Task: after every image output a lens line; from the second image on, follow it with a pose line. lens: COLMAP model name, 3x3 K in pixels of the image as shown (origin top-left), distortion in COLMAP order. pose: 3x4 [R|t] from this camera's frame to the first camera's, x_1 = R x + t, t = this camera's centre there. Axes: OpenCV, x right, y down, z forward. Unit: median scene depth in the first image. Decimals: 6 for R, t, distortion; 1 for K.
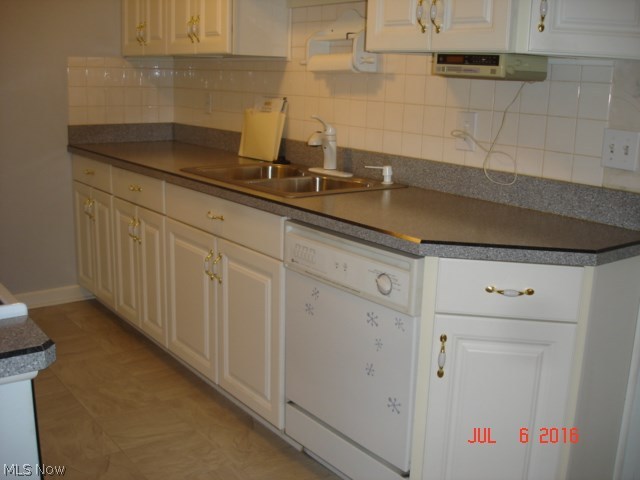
lens RADIAL K [[768.3, 0, 319.0], [0, 768.3, 241.6], [0, 0, 1]] dist [-0.055578, 0.000000]
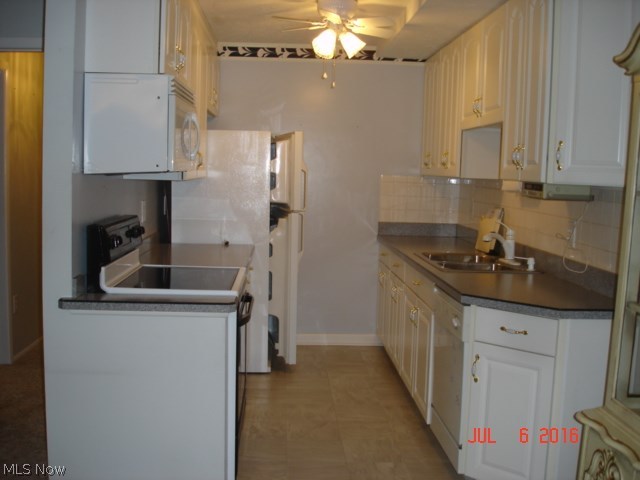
lens RADIAL K [[768.3, 0, 320.7], [0, 768.3, 239.7], [0, 0, 1]] dist [-0.055578, 0.000000]
pose [[0.841474, 0.052008, -0.537789, 0.507152], [-0.126091, 0.986775, -0.101866, 0.060532], [0.525379, 0.153528, 0.836903, -0.383787]]
